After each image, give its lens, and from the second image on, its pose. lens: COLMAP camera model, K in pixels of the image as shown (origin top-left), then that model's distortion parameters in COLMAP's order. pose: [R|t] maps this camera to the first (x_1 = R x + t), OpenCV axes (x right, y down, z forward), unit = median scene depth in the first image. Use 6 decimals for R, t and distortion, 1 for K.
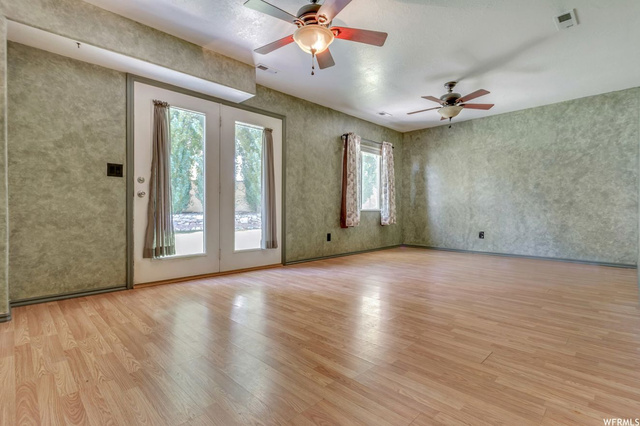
lens RADIAL K [[311.1, 0, 320.5], [0, 311.1, 210.6], [0, 0, 1]] dist [-0.000287, 0.000322]
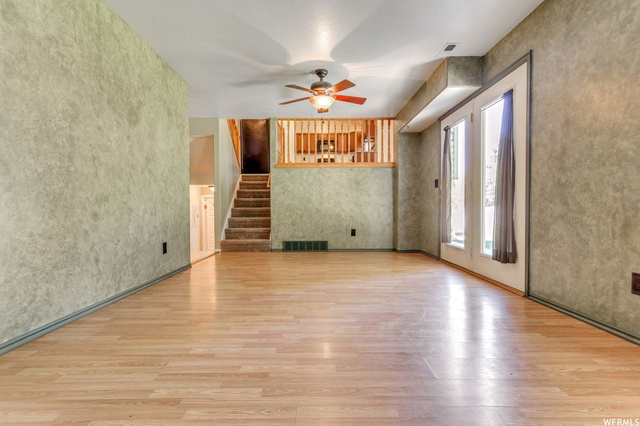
lens RADIAL K [[311.1, 0, 320.5], [0, 311.1, 210.6], [0, 0, 1]] dist [-0.000287, 0.000322]
pose [[-0.690710, 0.000527, -0.723132, 0.595446], [-0.006459, 0.999955, 0.006899, 0.002760], [0.723103, 0.009435, -0.690675, 1.112946]]
